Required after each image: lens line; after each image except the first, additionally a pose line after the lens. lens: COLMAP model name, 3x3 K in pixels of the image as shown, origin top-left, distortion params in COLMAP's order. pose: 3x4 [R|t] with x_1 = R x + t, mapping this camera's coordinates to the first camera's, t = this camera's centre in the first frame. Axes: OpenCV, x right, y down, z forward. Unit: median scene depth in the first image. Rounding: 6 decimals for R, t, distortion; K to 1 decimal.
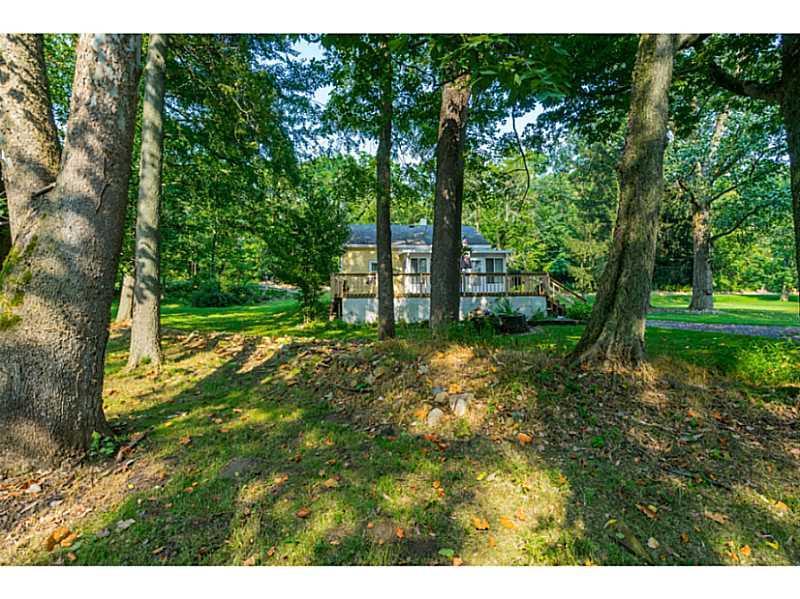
lens RADIAL K [[360.6, 0, 395.7], [0, 360.6, 297.7], [0, 0, 1]] dist [-0.001751, -0.000193]
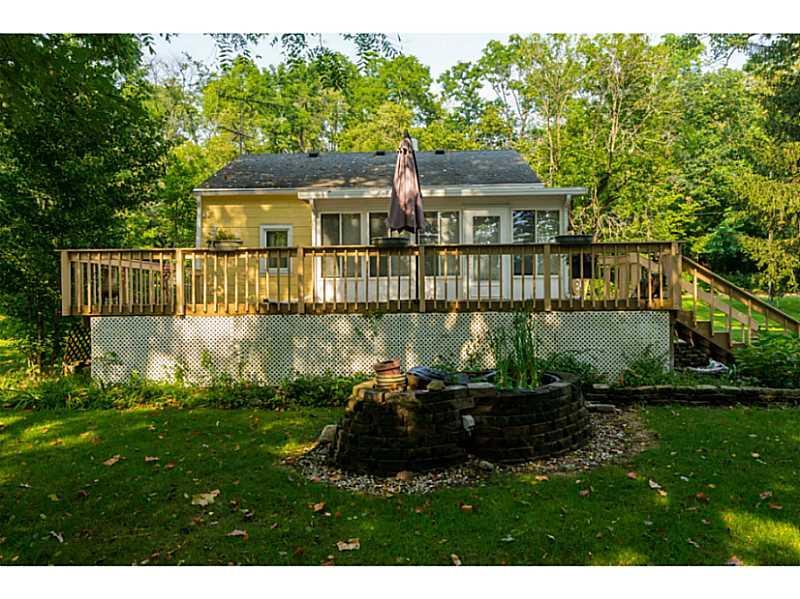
lens RADIAL K [[551.3, 0, 400.6], [0, 551.3, 306.4], [0, 0, 1]] dist [0.014606, 0.003940]
pose [[0.994323, -0.001621, -0.106392, 0.149859], [0.002762, 0.999940, 0.010573, -0.009613], [0.106368, -0.010807, 0.994268, 0.308982]]
